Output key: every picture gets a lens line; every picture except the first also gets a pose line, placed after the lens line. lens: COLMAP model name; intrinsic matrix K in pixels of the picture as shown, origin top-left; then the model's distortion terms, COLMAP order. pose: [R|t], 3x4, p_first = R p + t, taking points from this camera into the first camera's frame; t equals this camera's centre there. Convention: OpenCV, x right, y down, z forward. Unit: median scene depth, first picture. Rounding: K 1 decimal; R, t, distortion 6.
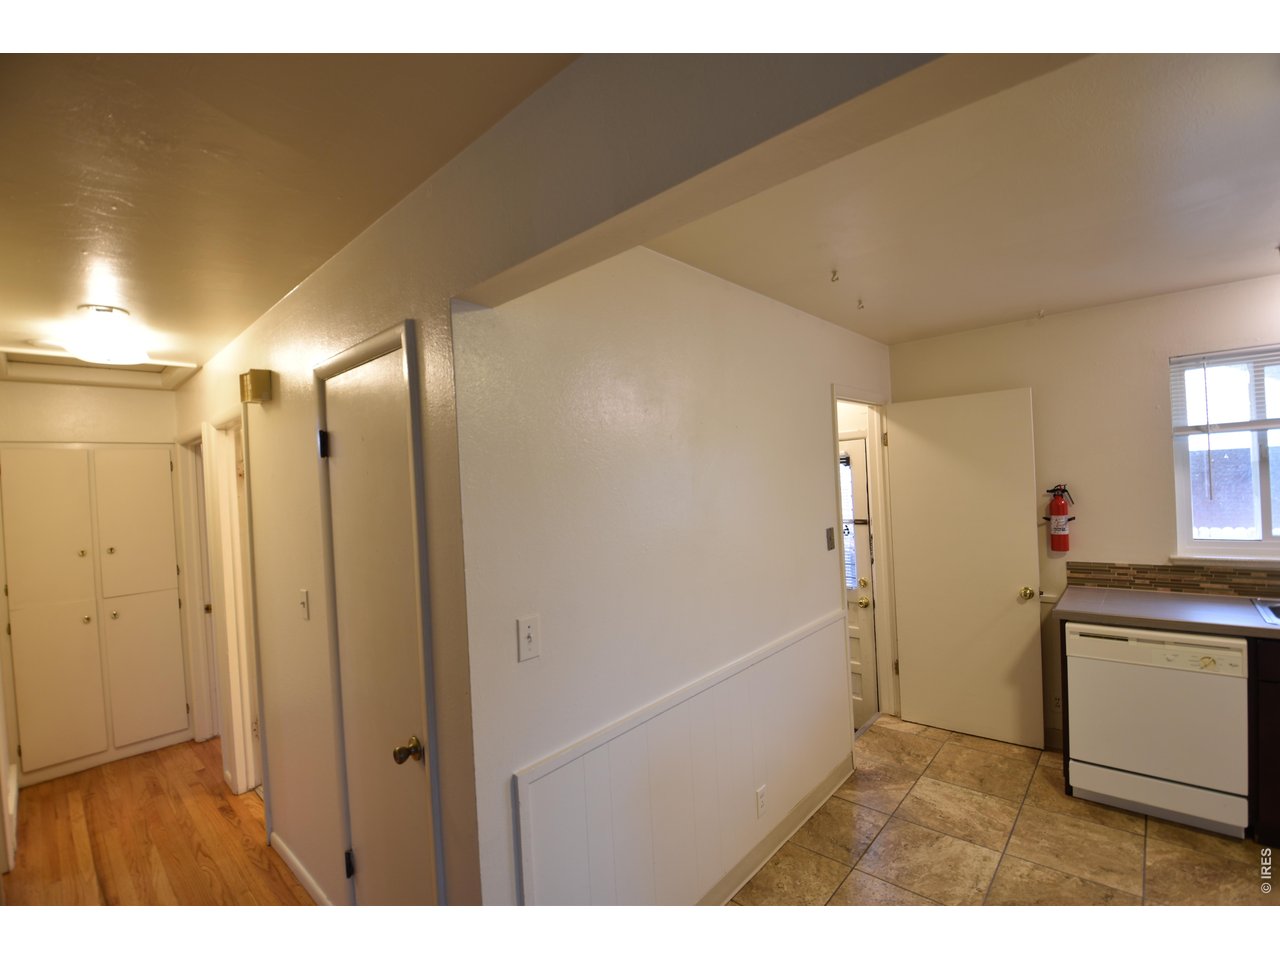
lens RADIAL K [[564.0, 0, 641.5], [0, 564.0, 482.5], [0, 0, 1]] dist [0.018959, -0.027777]
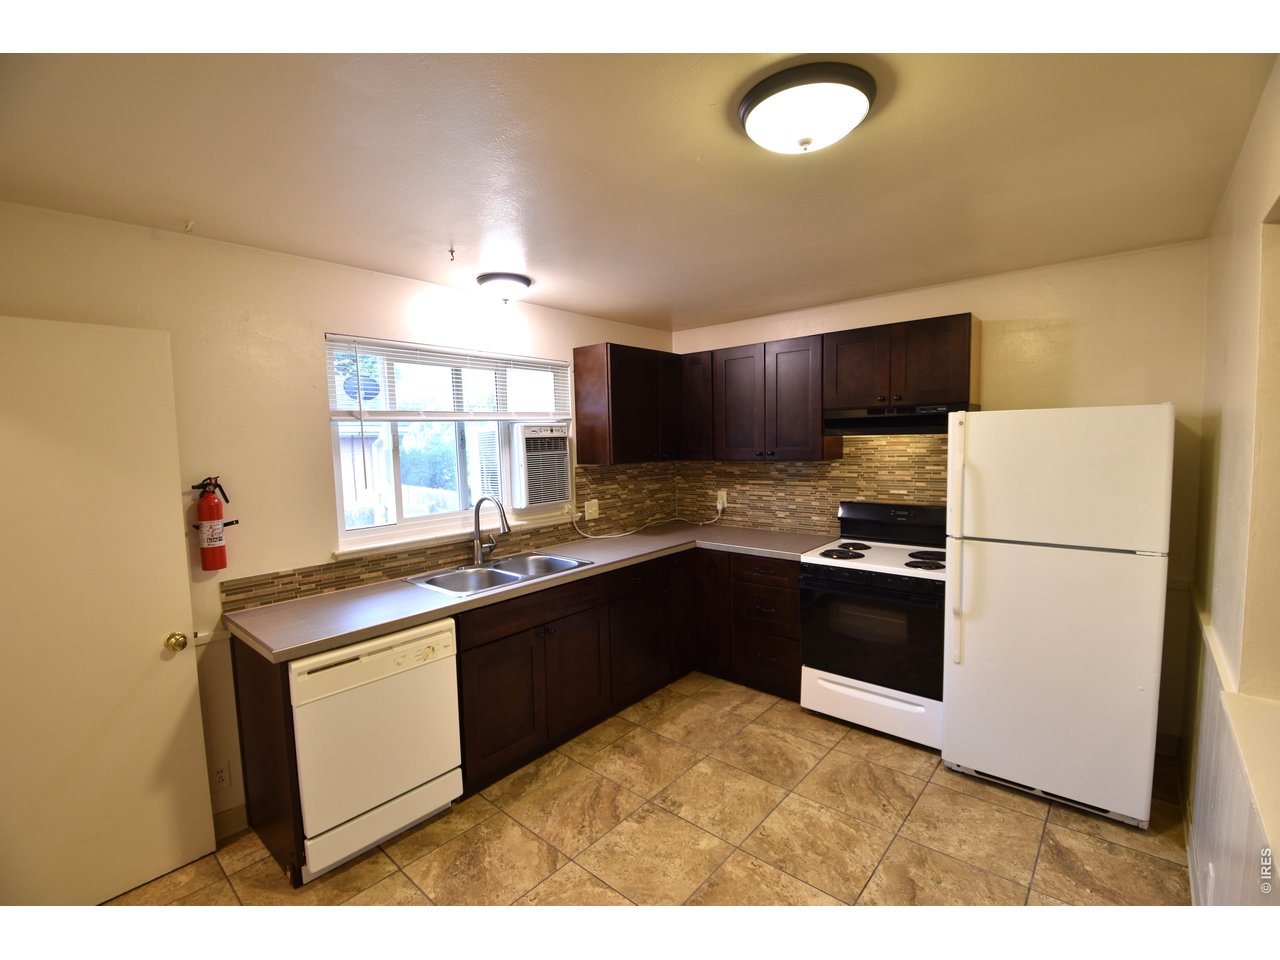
lens RADIAL K [[564.0, 0, 641.5], [0, 564.0, 482.5], [0, 0, 1]] dist [0.018959, -0.027777]
pose [[-0.015887, -0.030031, 0.999423, 0.016983], [0.024005, 0.999249, 0.030407, 0.001713], [-0.999586, 0.024474, -0.015154, 0.516974]]
